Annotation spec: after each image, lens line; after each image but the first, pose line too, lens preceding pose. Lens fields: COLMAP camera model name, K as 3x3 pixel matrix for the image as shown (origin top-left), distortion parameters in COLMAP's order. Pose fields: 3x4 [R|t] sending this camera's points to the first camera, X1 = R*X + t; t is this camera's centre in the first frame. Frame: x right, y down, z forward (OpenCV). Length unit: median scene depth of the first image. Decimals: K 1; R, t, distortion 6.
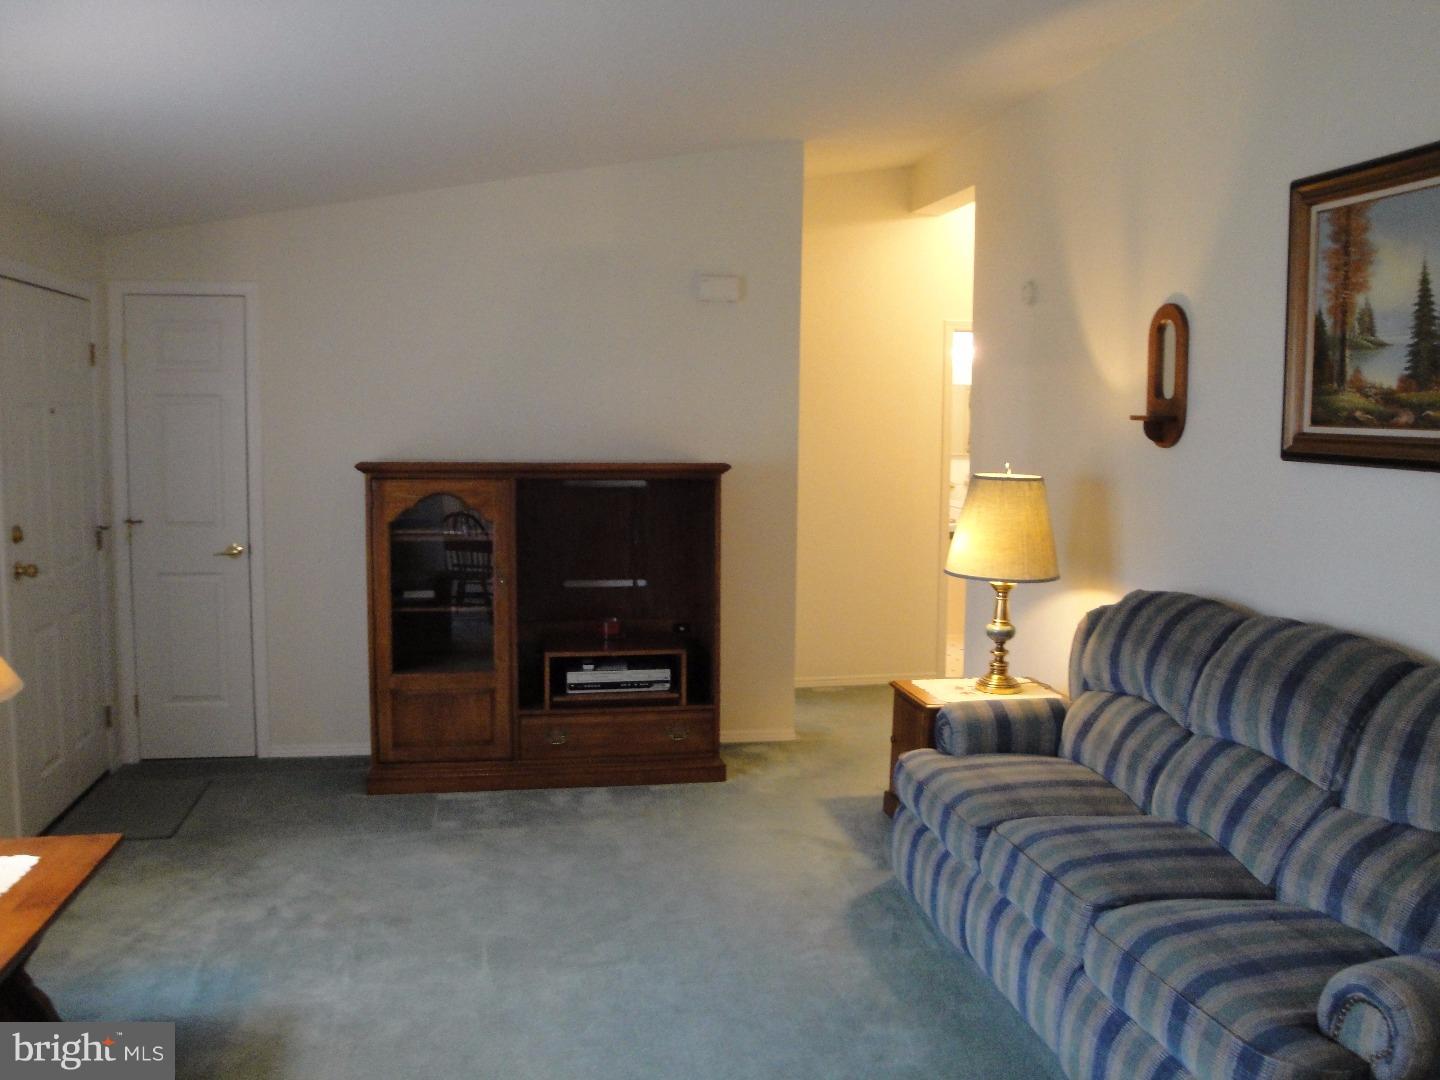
lens RADIAL K [[1193.2, 0, 718.1], [0, 1193.2, 531.2], [0, 0, 1]] dist [-0.177566, 0.171752]
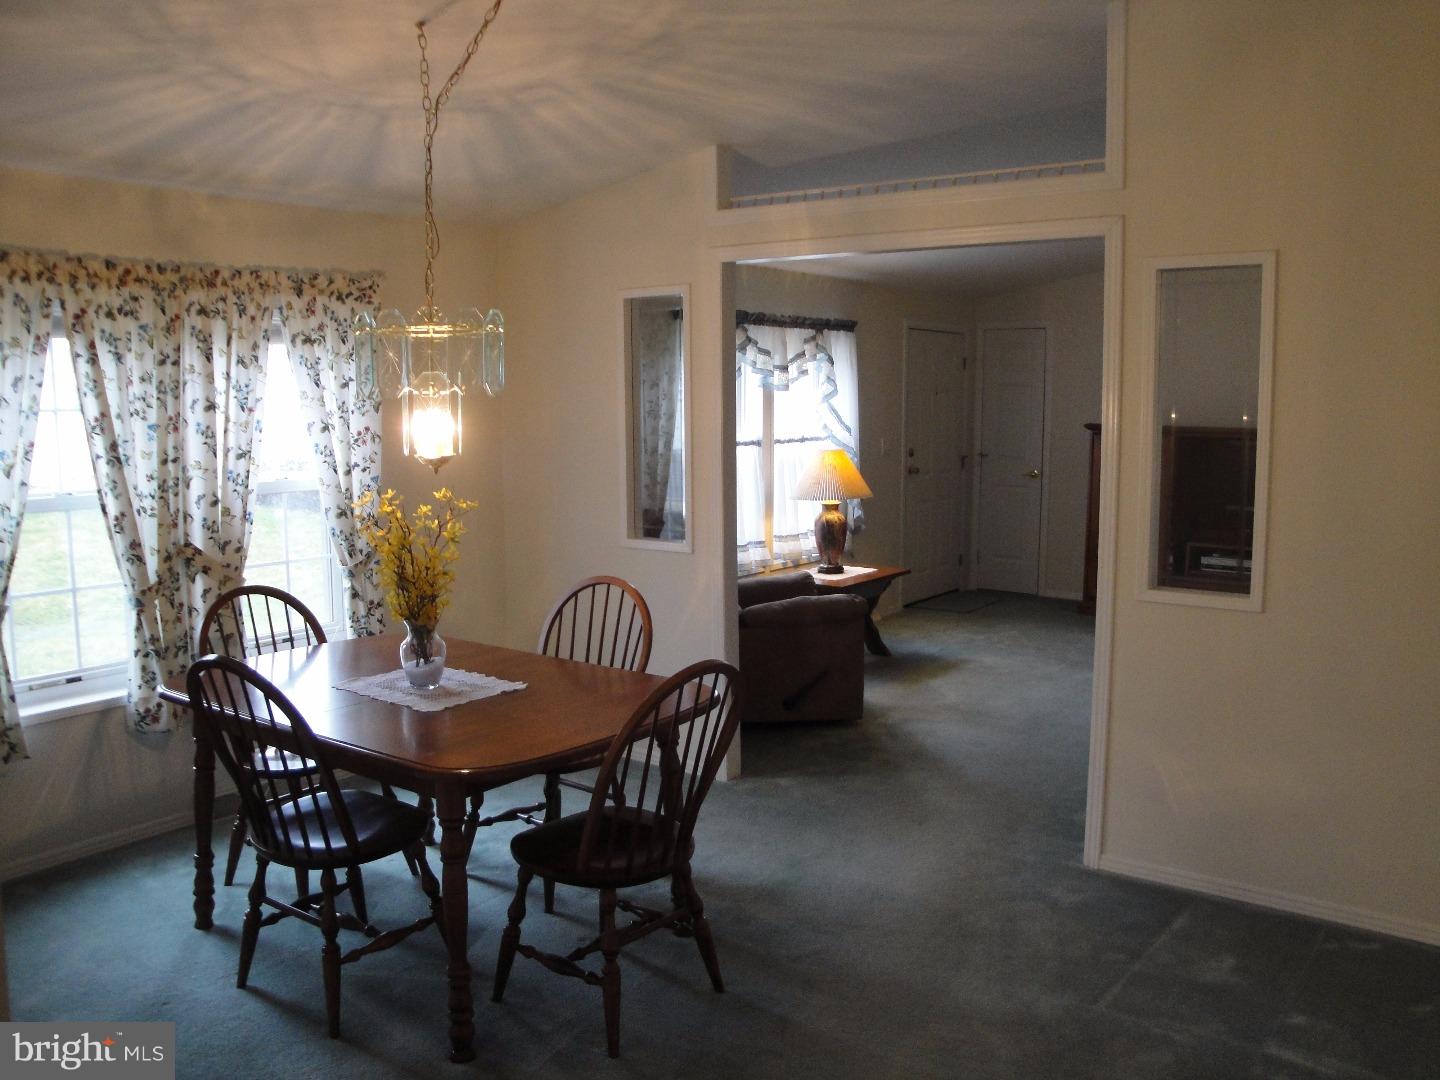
lens RADIAL K [[1193.2, 0, 718.1], [0, 1193.2, 531.2], [0, 0, 1]] dist [-0.177566, 0.171752]
pose [[0.671364, 0.078389, -0.736970, 0.594365], [-0.068724, 0.996691, 0.043409, 0.060174], [0.737935, 0.021504, 0.674530, -0.559333]]
